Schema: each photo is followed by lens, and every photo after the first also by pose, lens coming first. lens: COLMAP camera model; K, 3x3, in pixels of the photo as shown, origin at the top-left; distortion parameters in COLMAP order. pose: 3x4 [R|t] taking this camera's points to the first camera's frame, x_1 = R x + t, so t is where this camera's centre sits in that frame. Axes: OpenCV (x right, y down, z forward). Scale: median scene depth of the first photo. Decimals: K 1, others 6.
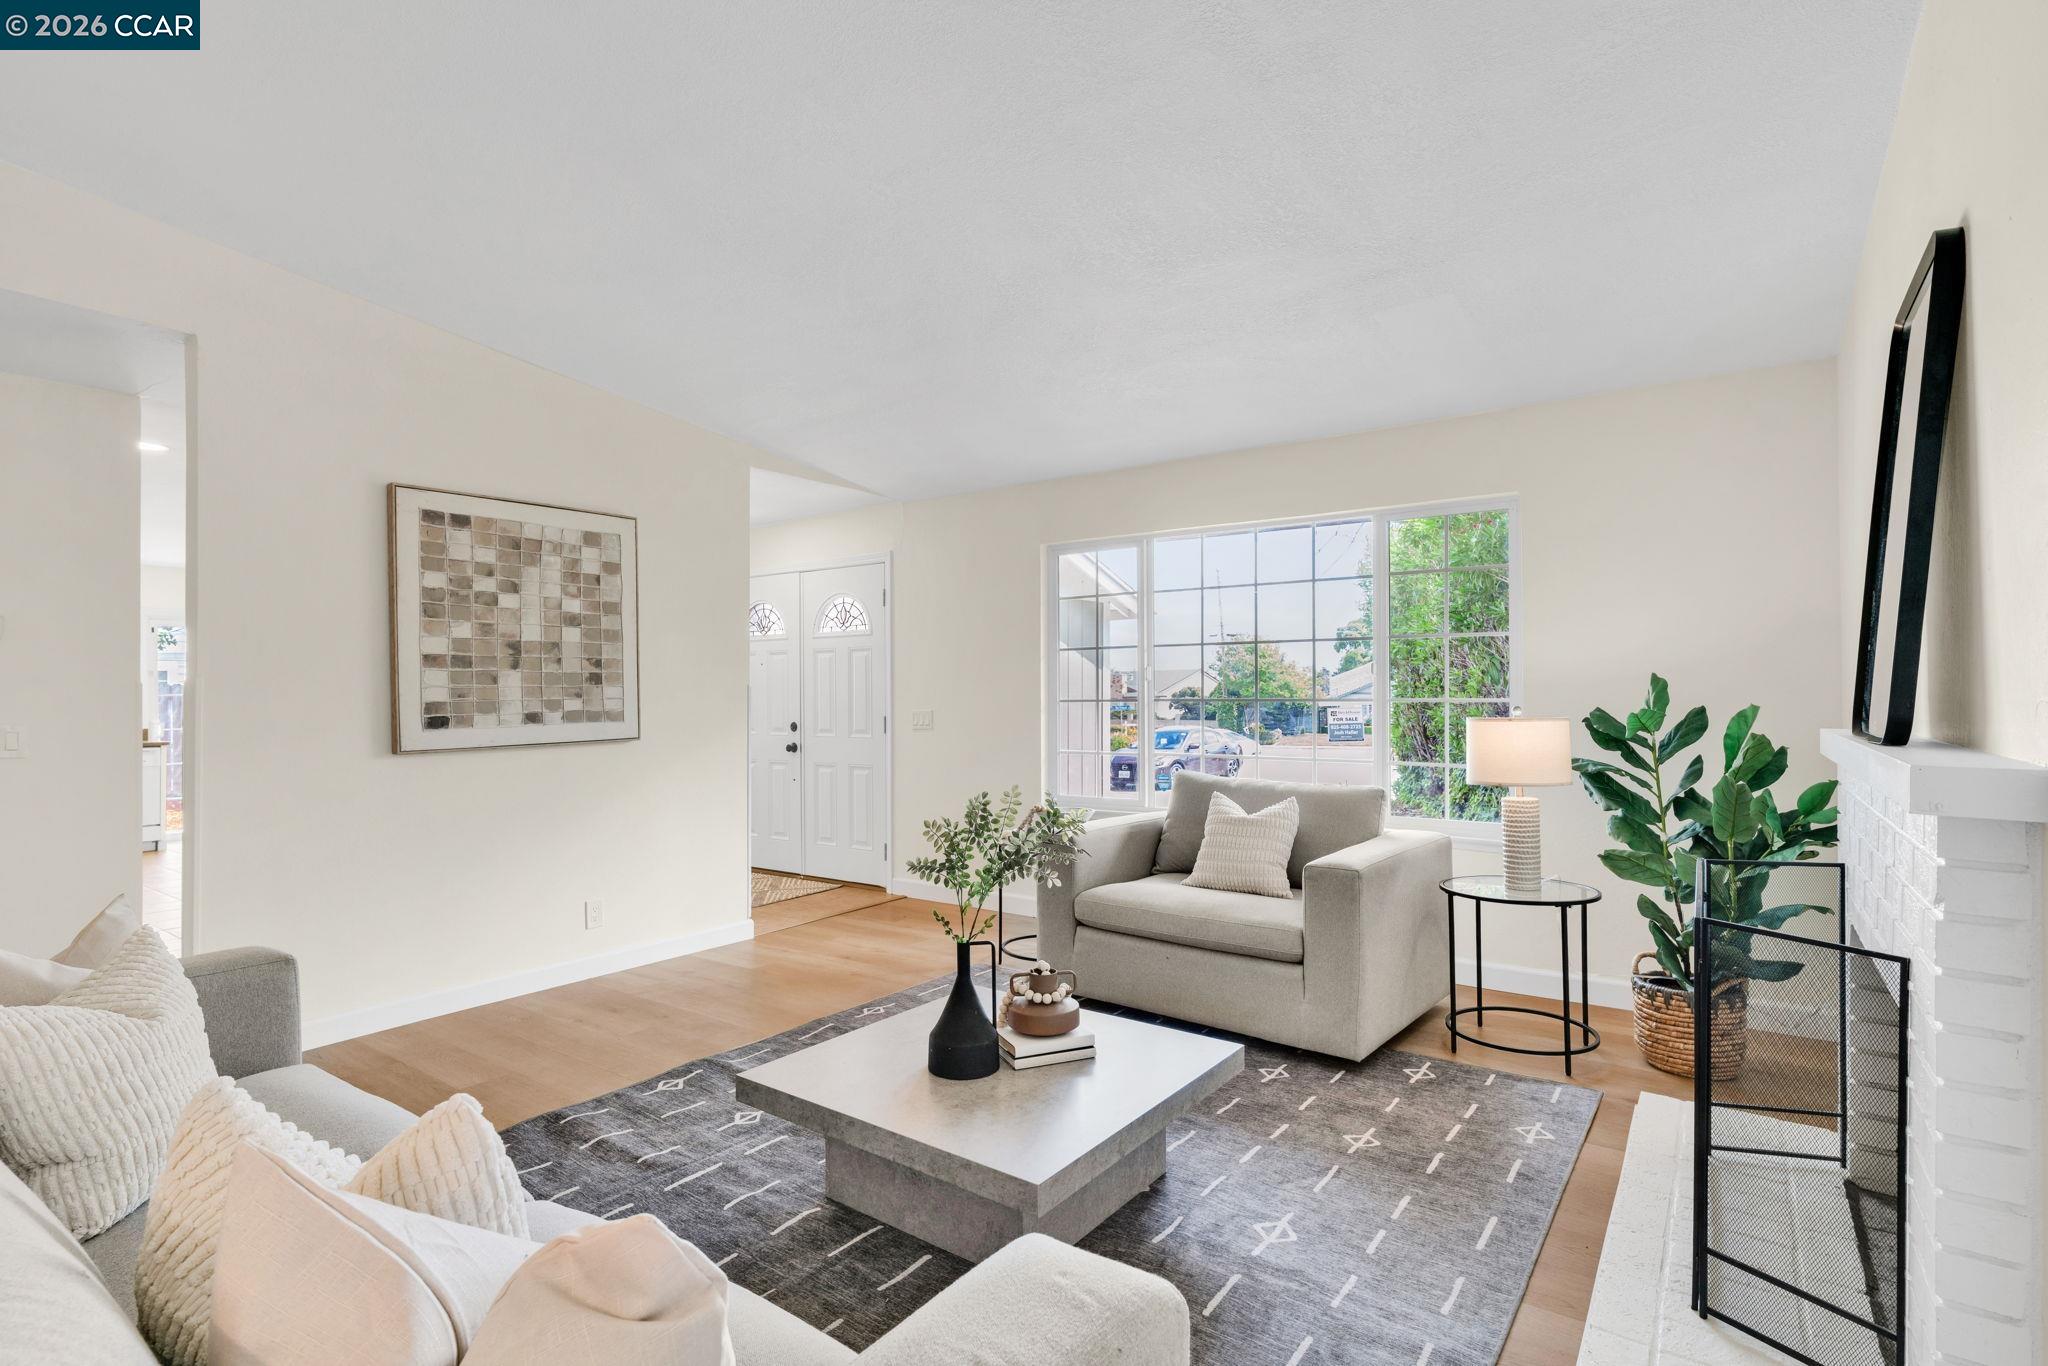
lens RADIAL K [[1022.0, 0, 1015.8], [0, 1022.0, 690.1], [0, 0, 1]] dist [0.009207, 0.000348]
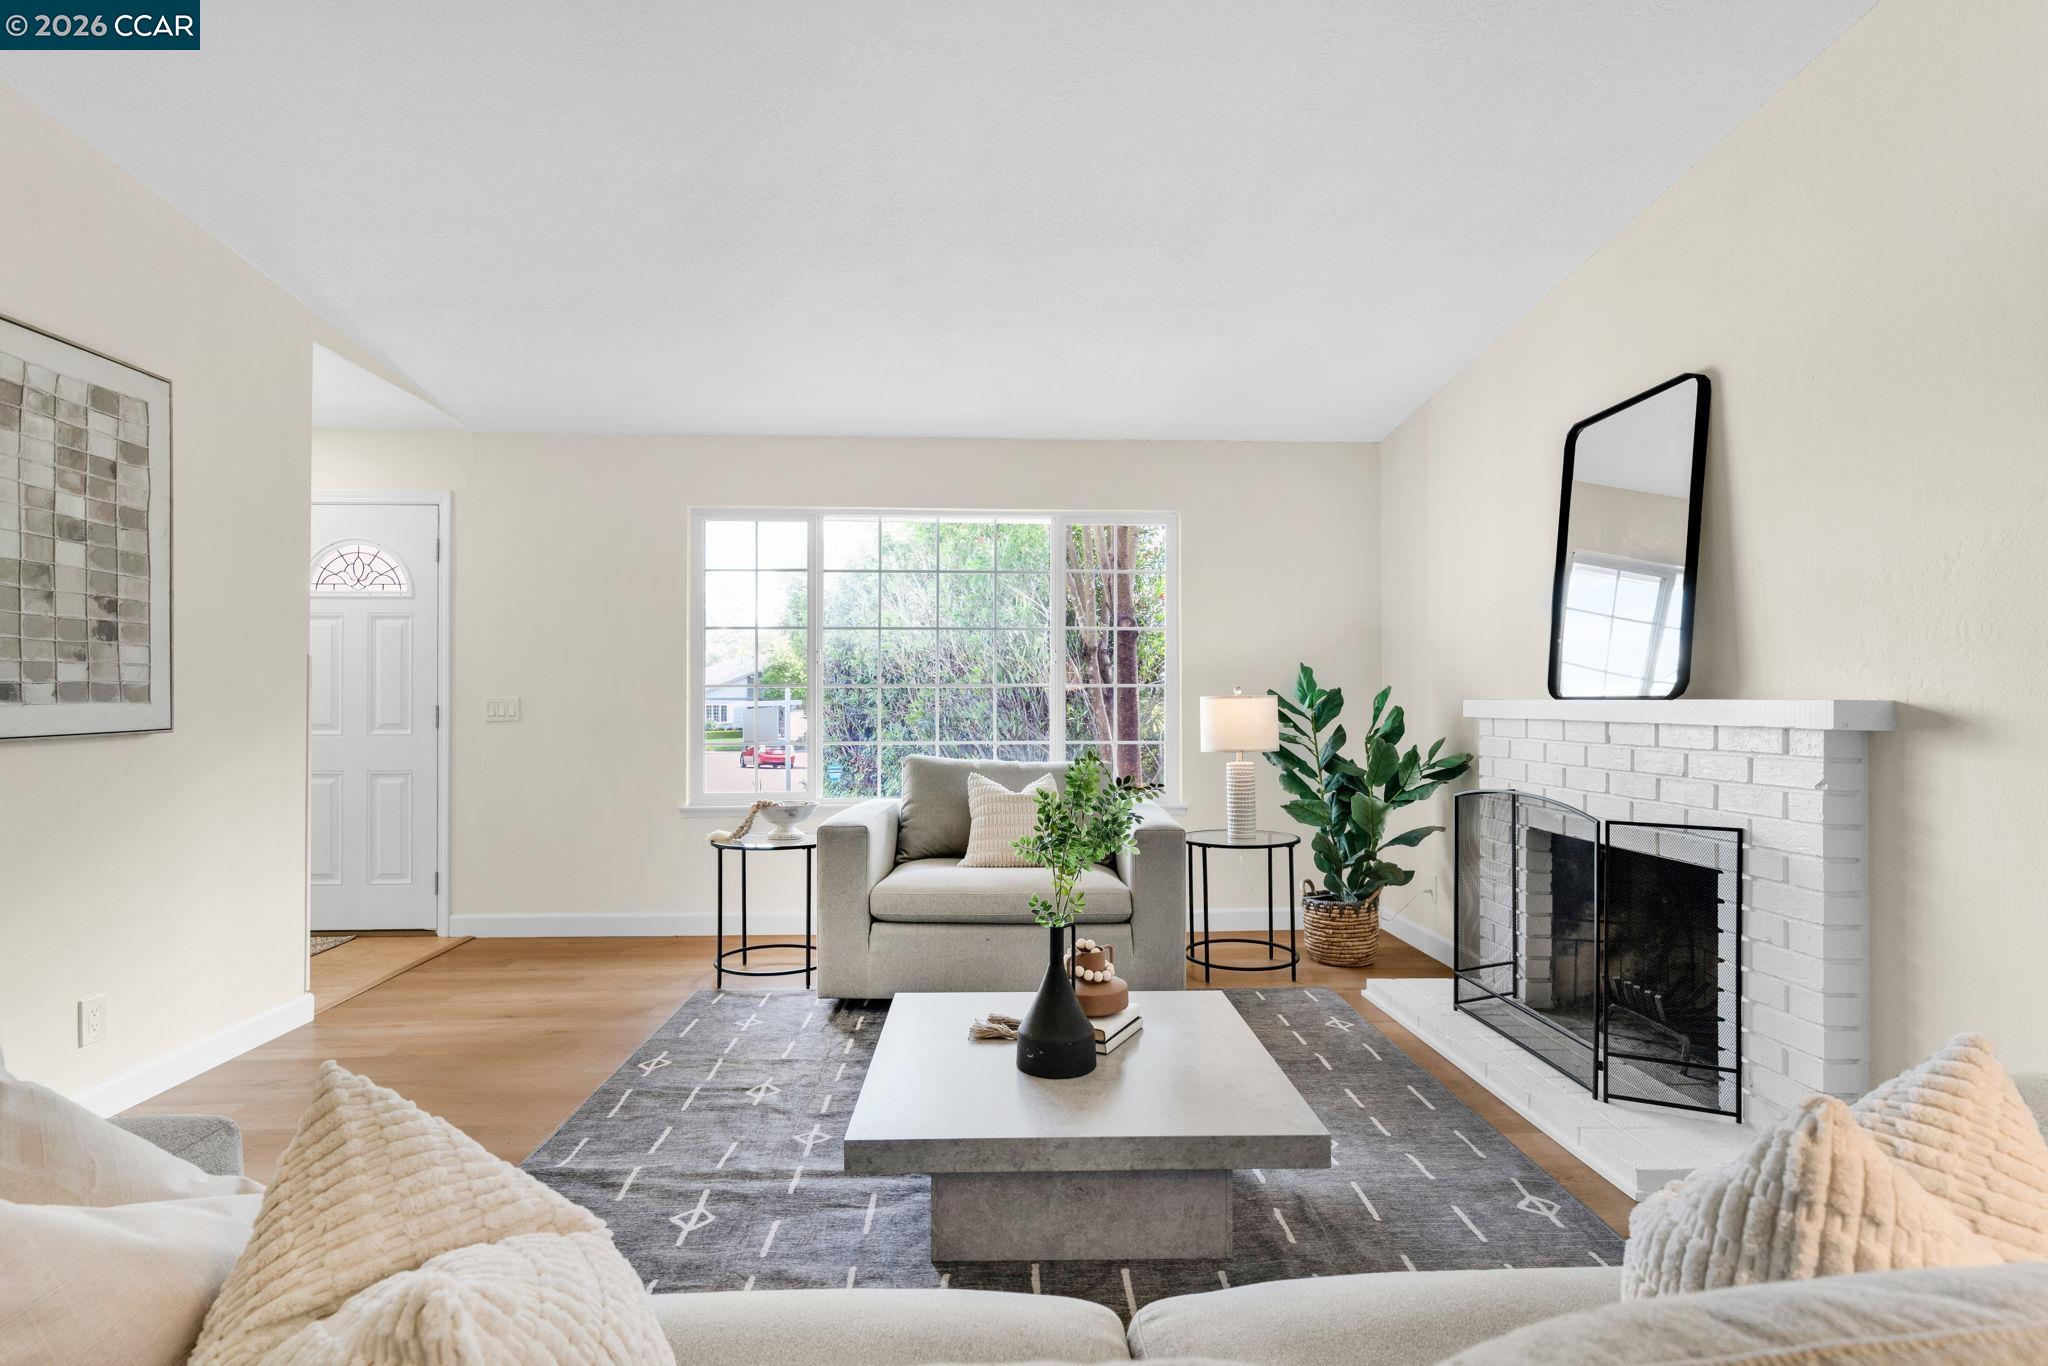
lens RADIAL K [[1012.7, 0, 1026.8], [0, 1012.7, 697.7], [0, 0, 1]] dist [0.001531, 0.000564]
pose [[0.775675, 0.006792, 0.631096, -0.376000], [-0.005592, 0.999977, -0.003889, 0.028524], [-0.631108, -0.000513, 0.775695, 0.191394]]
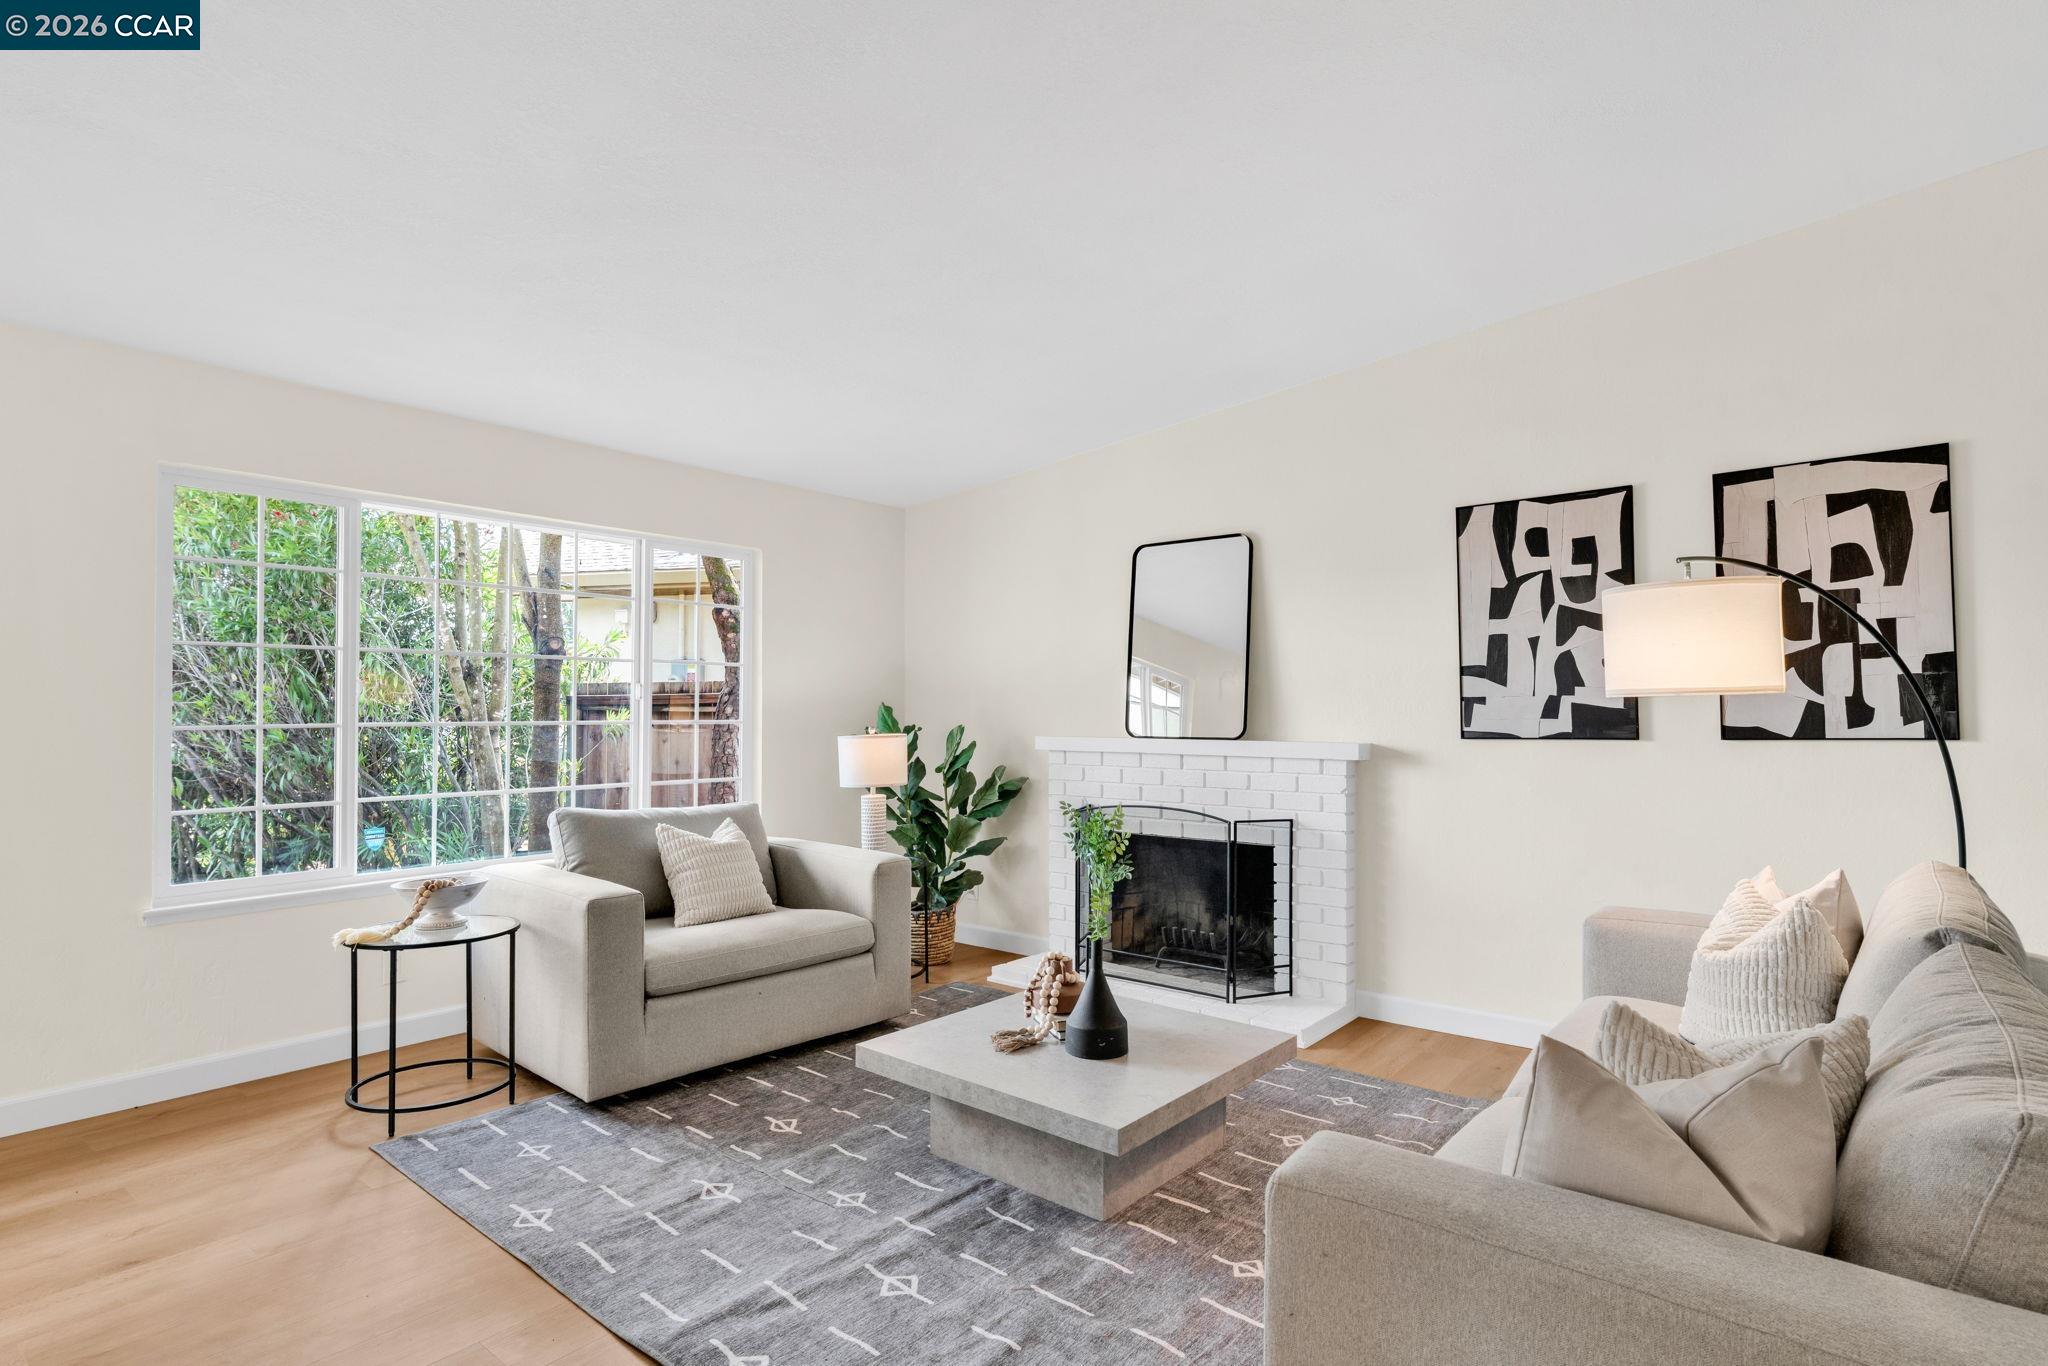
lens RADIAL K [[1059.5, 0, 1057.7], [0, 1059.5, 683.5], [0, 0, 1]] dist [-0.005278, 0.000106]
pose [[0.018623, 0.029880, 0.999380, -0.727521], [-0.006355, 0.999537, -0.029766, -0.000421], [-0.999806, -0.005796, 0.018804, 0.605040]]
